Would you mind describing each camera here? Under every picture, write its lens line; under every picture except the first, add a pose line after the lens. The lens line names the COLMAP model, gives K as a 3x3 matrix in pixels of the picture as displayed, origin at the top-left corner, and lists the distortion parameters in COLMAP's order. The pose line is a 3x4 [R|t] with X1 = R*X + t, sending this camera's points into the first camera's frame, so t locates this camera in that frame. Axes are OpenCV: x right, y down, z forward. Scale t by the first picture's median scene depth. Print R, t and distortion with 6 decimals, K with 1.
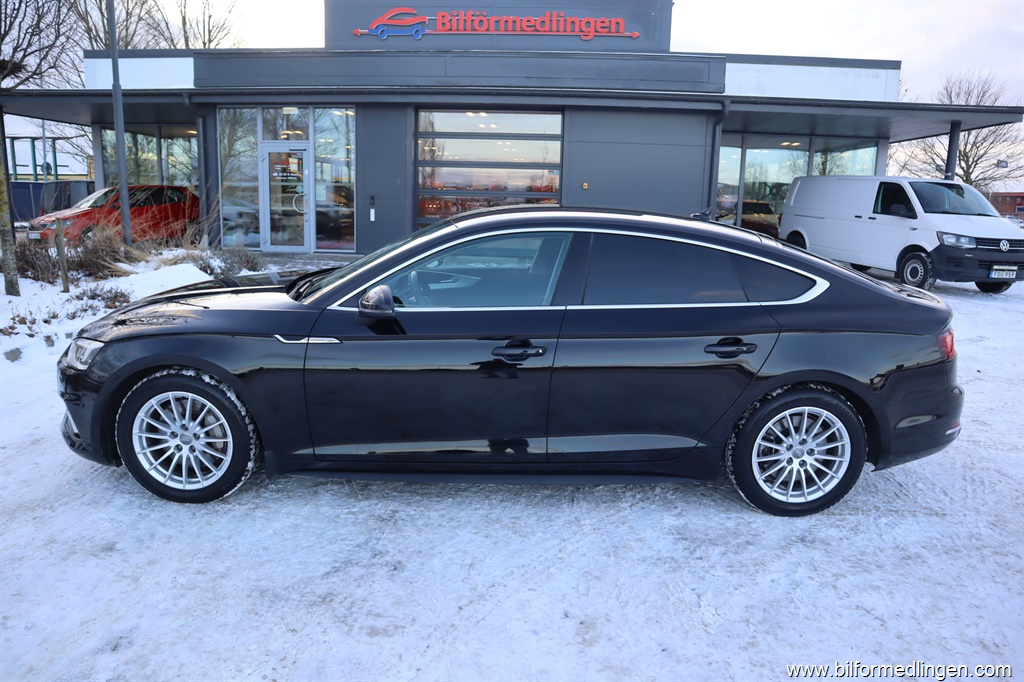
lens RADIAL K [[708.0, 0, 512.3], [0, 708.0, 336.7], [0, 0, 1]] dist [-0.123477, 0.077373]
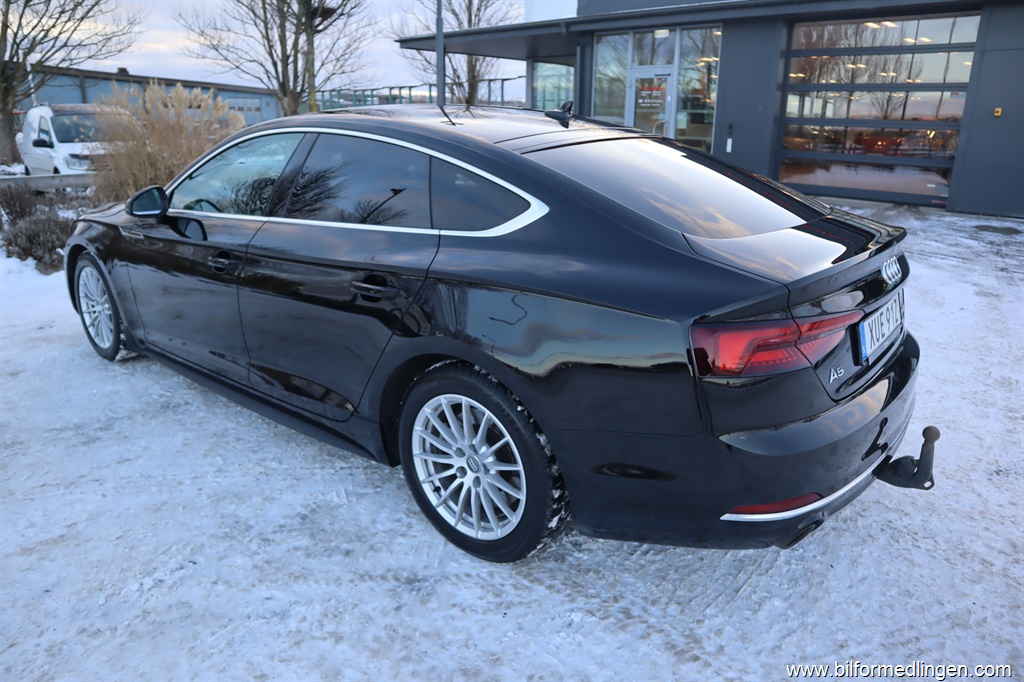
lens RADIAL K [[708.0, 0, 512.3], [0, 708.0, 336.7], [0, 0, 1]] dist [-0.123477, 0.077373]
pose [[0.766625, 0.174872, -0.617823, 0.840716], [-0.121078, 0.984308, 0.128365, -0.044205], [0.630576, -0.023603, 0.775769, 0.504748]]
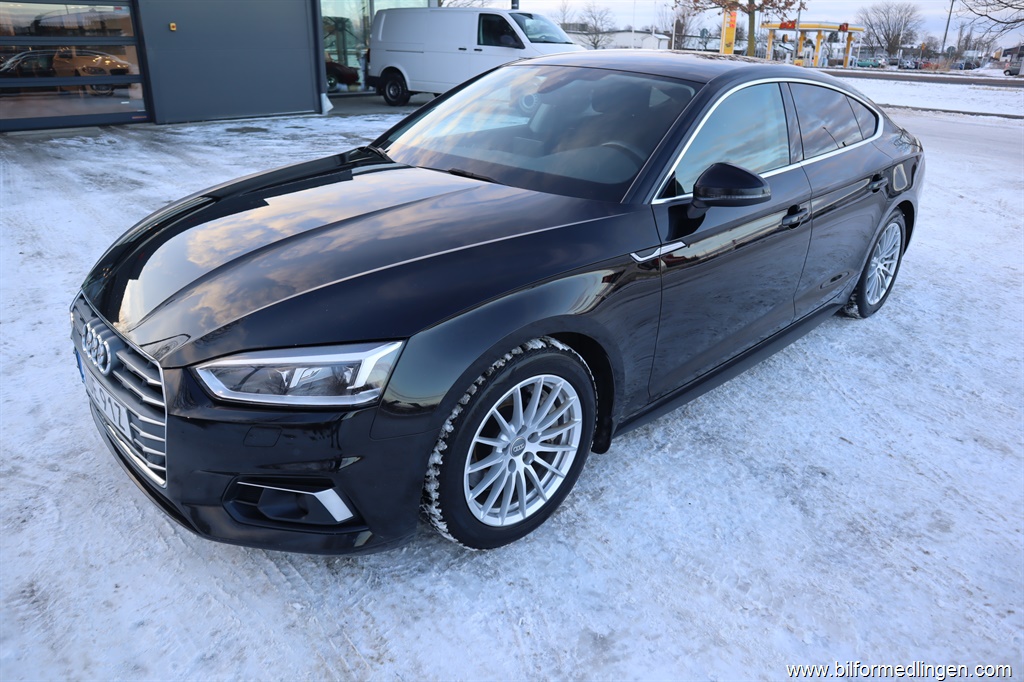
lens RADIAL K [[708.0, 0, 512.3], [0, 708.0, 336.7], [0, 0, 1]] dist [-0.123477, 0.077373]
pose [[0.730392, -0.281972, 0.622109, -0.839201], [0.140120, 0.953295, 0.267574, -0.121050], [-0.668501, -0.108265, 0.735789, 0.529883]]
